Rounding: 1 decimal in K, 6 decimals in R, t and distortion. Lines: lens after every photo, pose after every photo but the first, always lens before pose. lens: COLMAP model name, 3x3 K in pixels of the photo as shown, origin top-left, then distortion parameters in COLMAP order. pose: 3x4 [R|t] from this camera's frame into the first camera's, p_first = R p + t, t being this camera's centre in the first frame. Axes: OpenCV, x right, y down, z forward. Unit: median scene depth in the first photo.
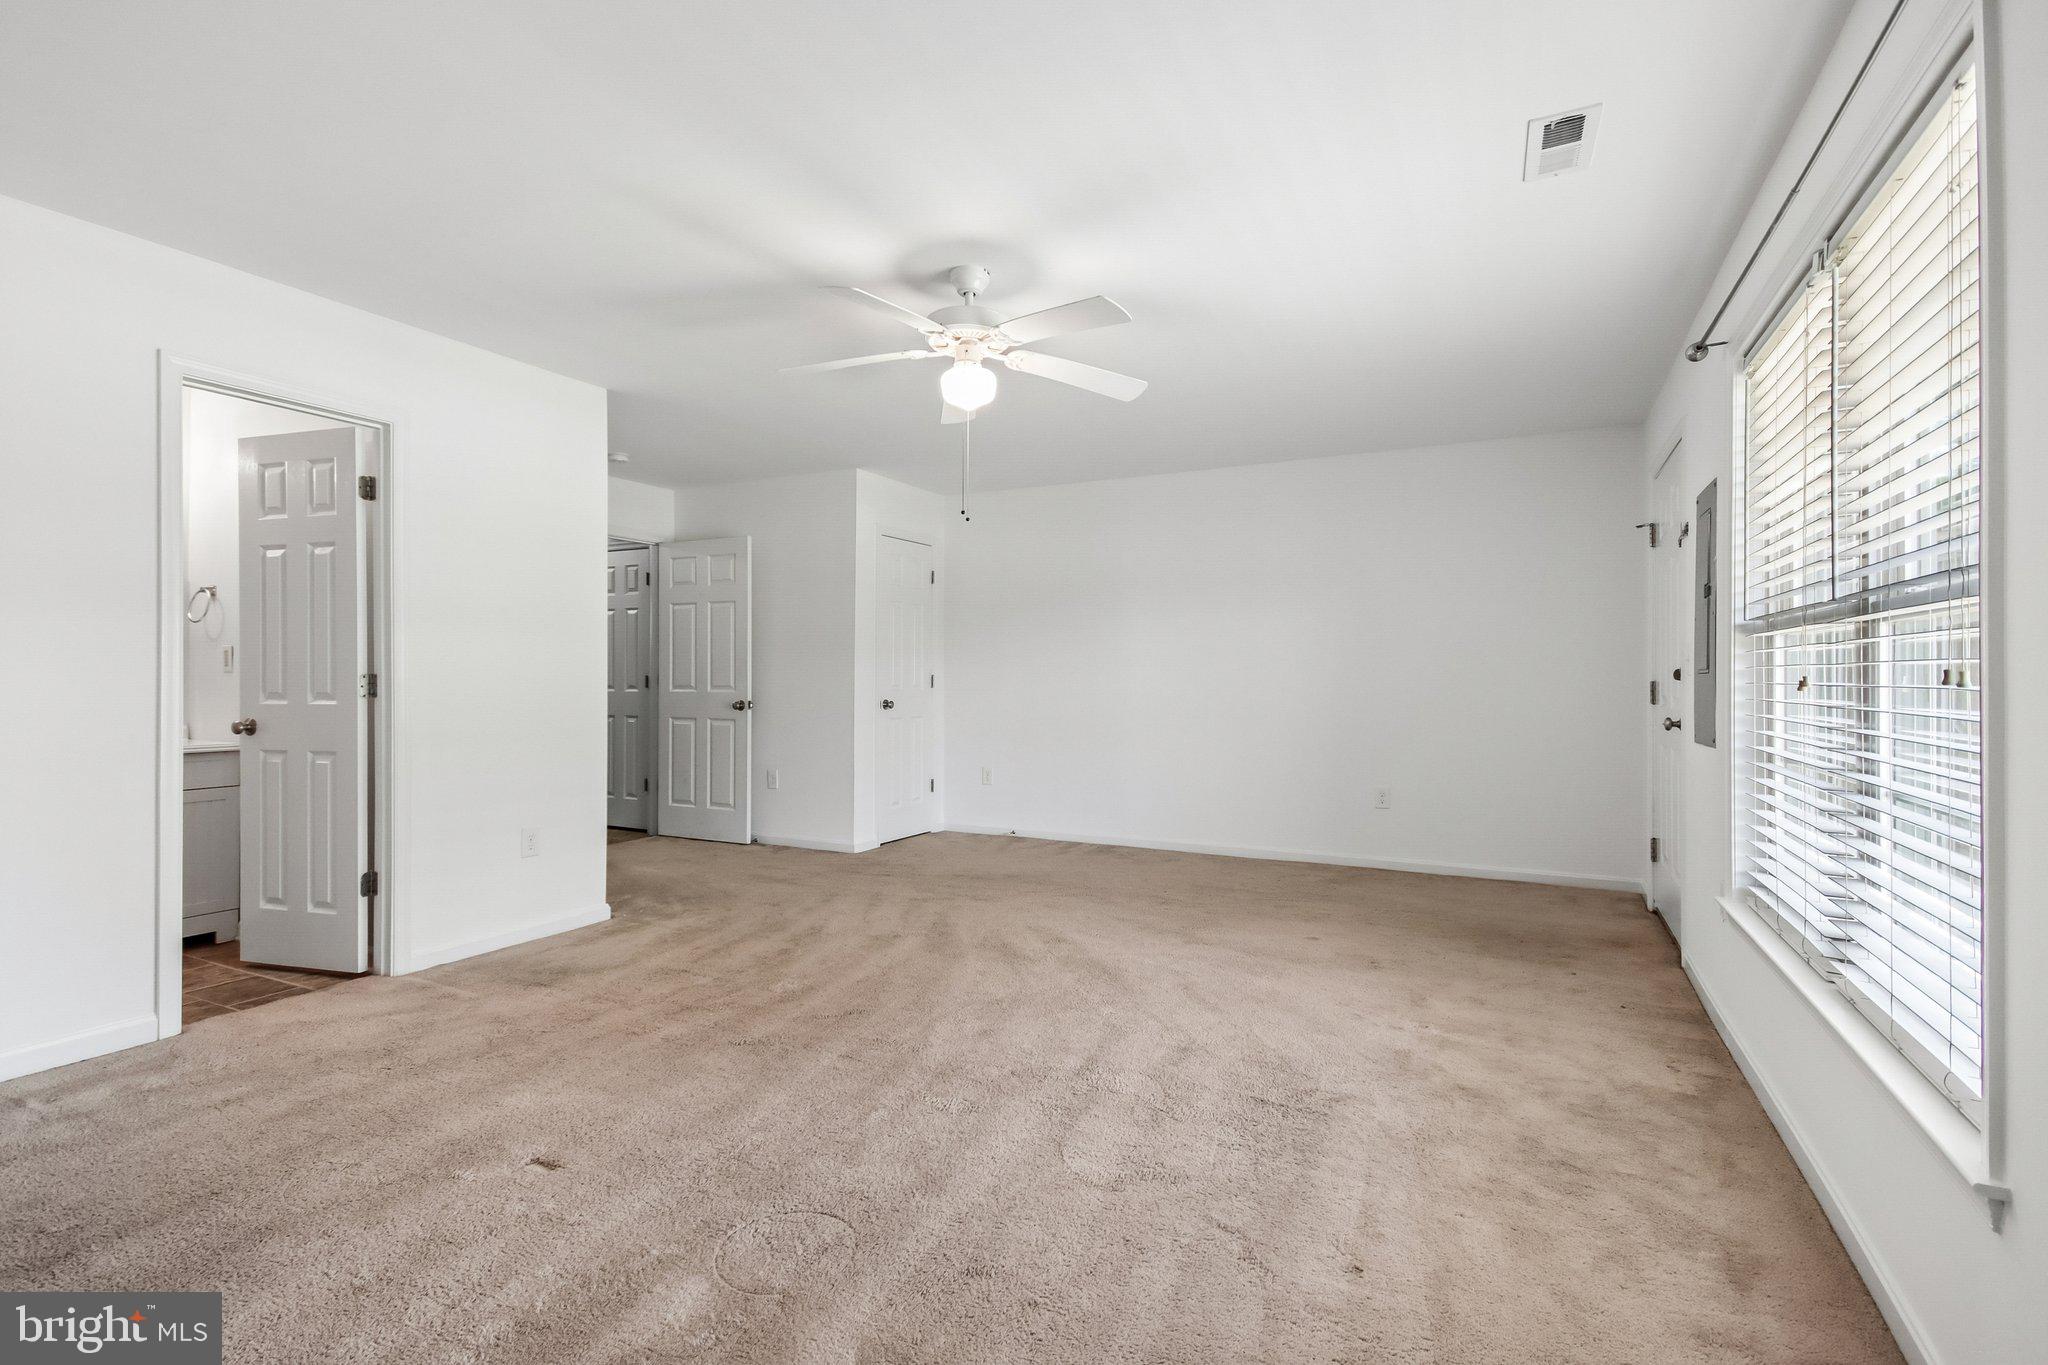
lens RADIAL K [[958.5, 0, 1027.6], [0, 958.5, 691.7], [0, 0, 1]] dist [0.001828, 0.000055]
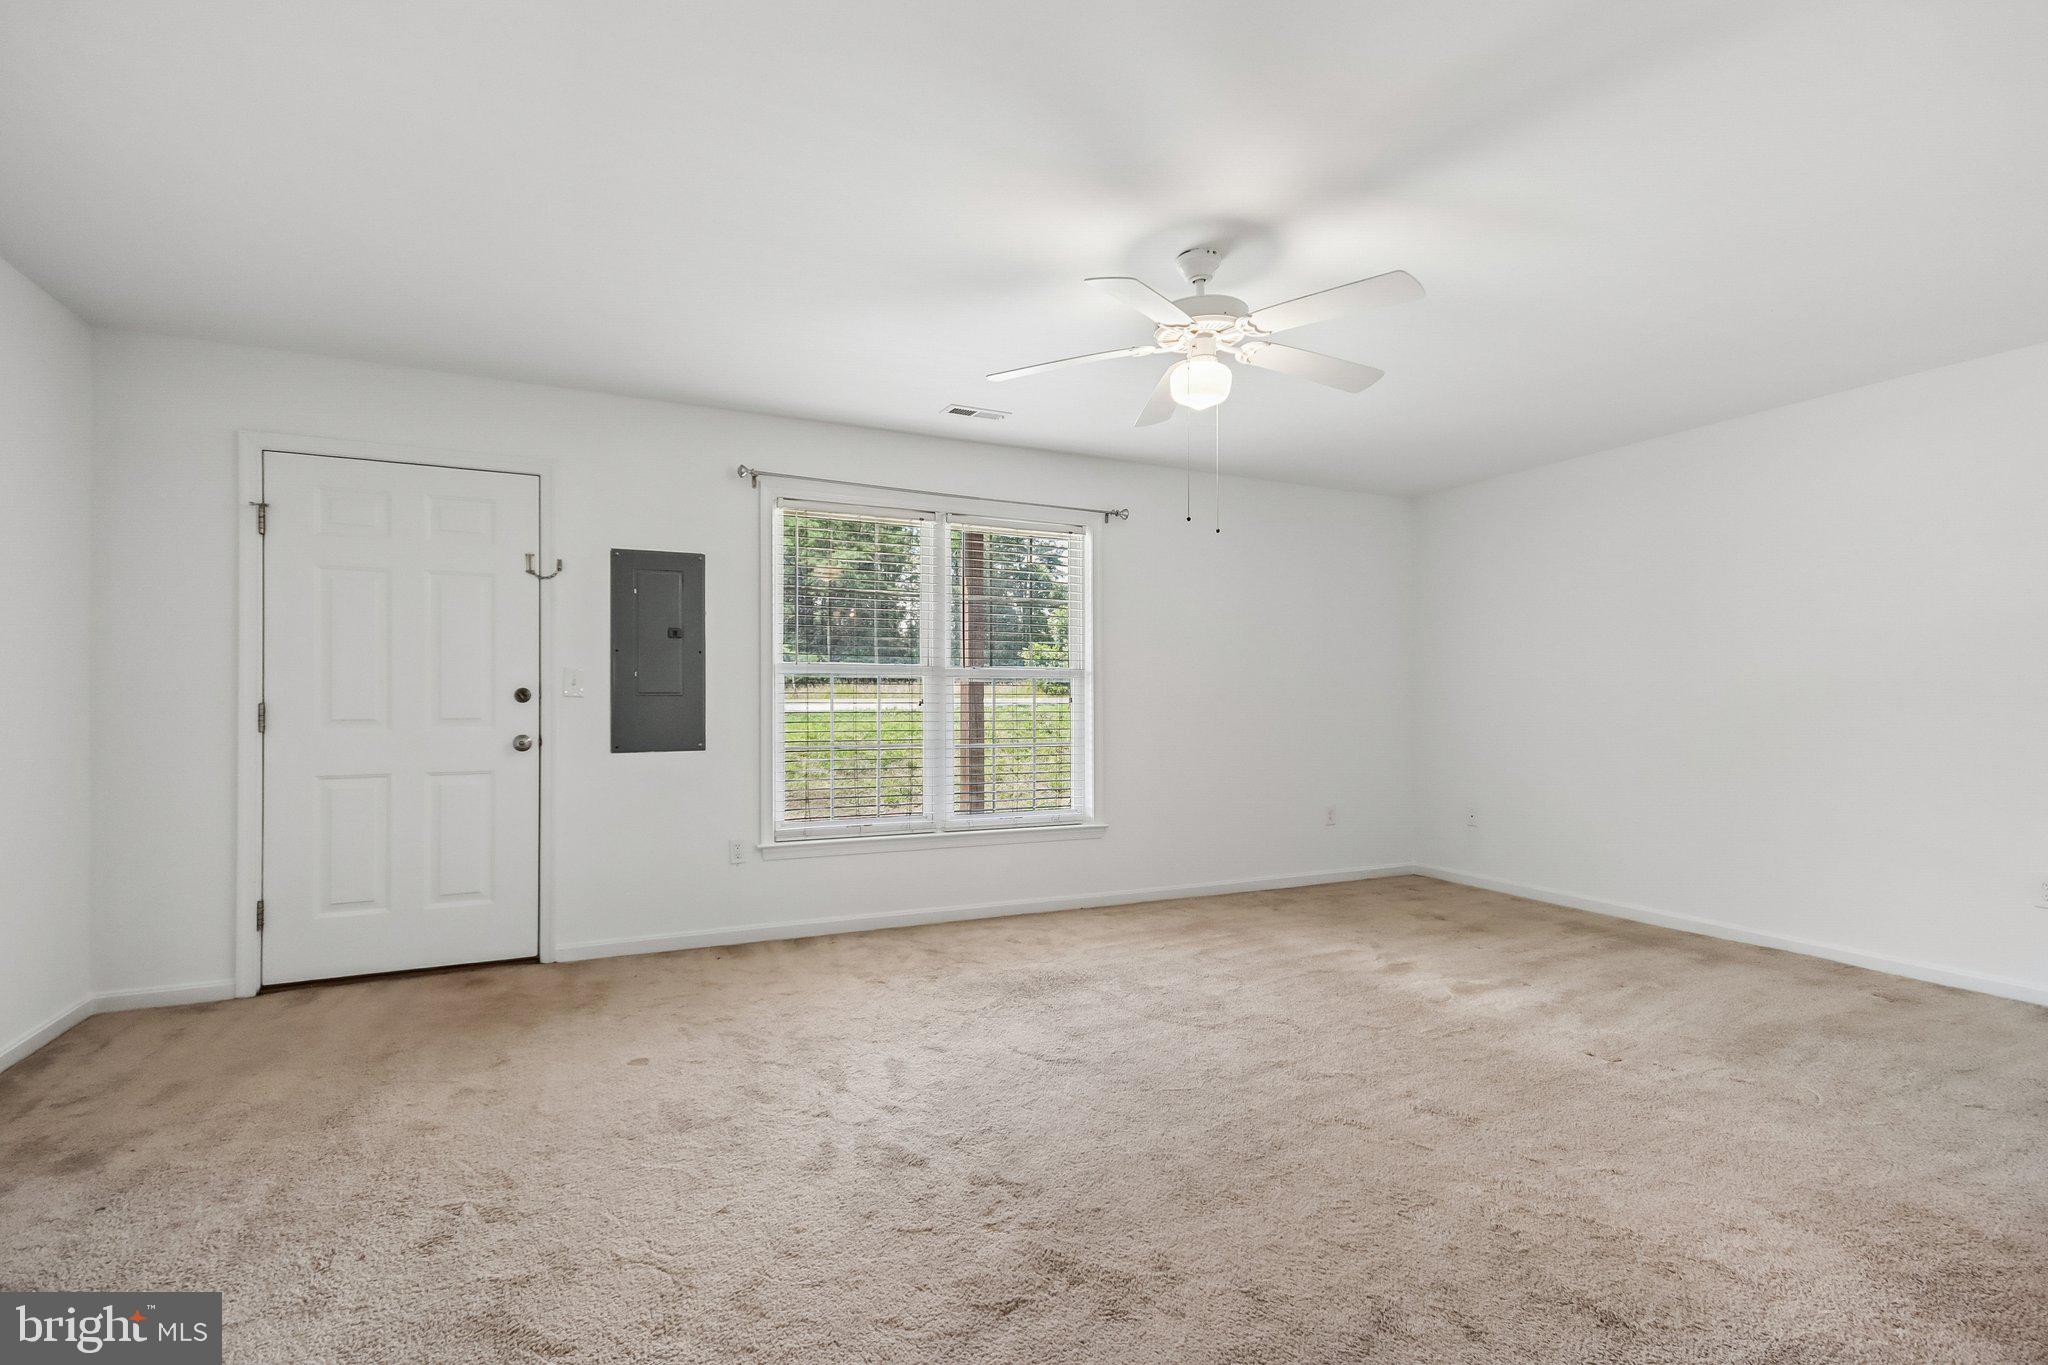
lens RADIAL K [[958.5, 0, 1027.6], [0, 958.5, 691.7], [0, 0, 1]] dist [0.001828, 0.000055]
pose [[-0.794022, -0.000795, 0.607889, -0.406692], [0.001468, 0.999994, 0.003224, -0.027504], [-0.607888, 0.003452, -0.794015, 1.494997]]
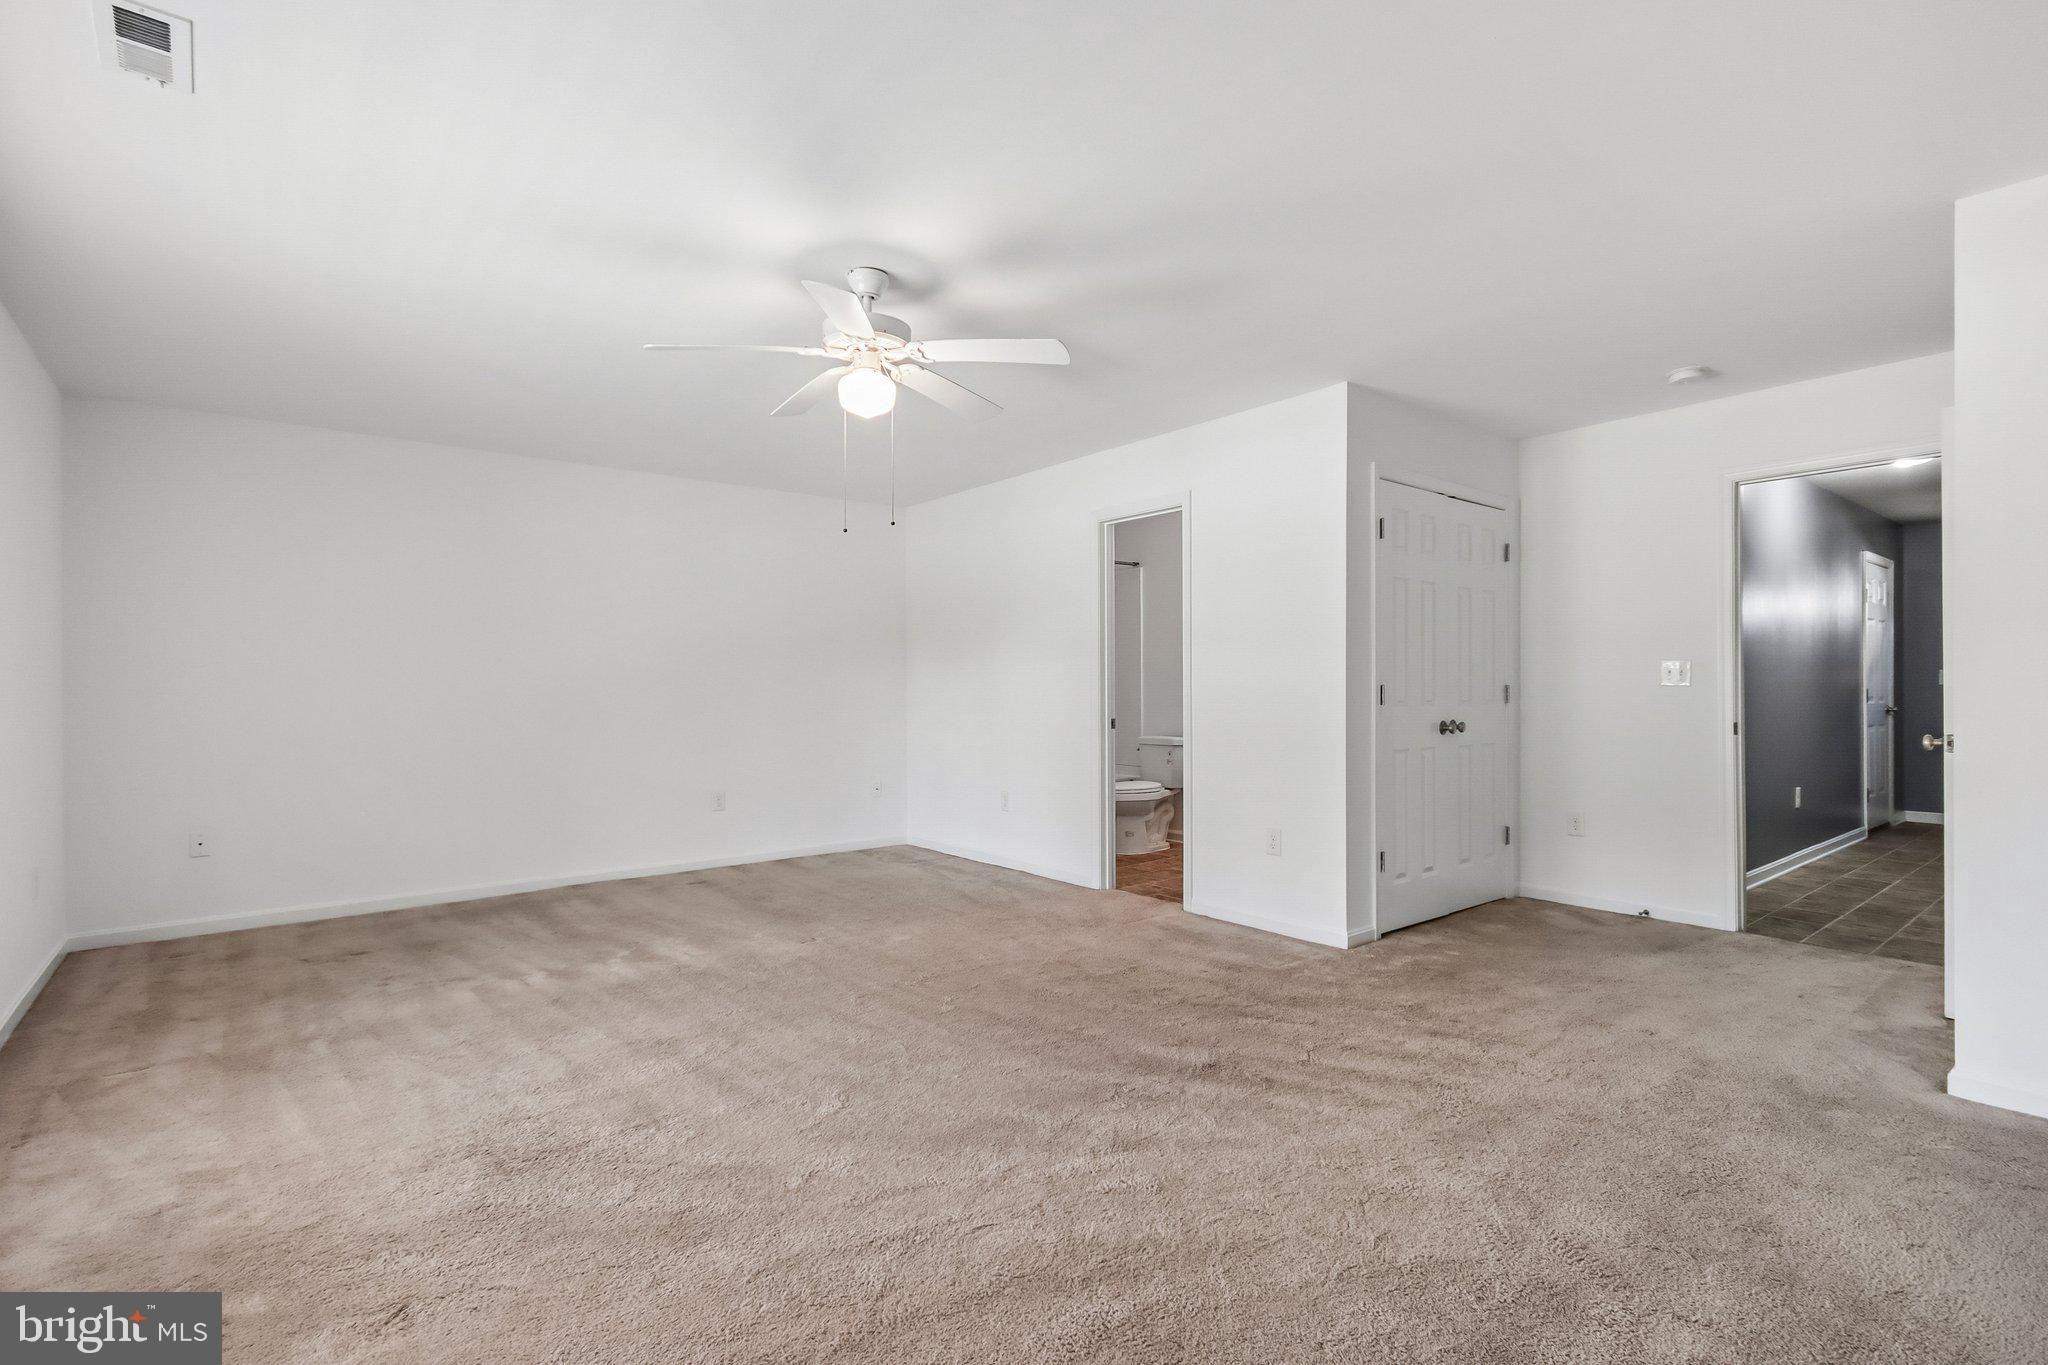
lens RADIAL K [[958.5, 0, 1027.6], [0, 958.5, 691.7], [0, 0, 1]] dist [0.001828, 0.000055]
pose [[-0.390022, 0.004395, -0.920795, 0.631170], [-0.004100, 0.999970, 0.006509, -0.022649], [0.920796, 0.006314, -0.389993, 1.249114]]
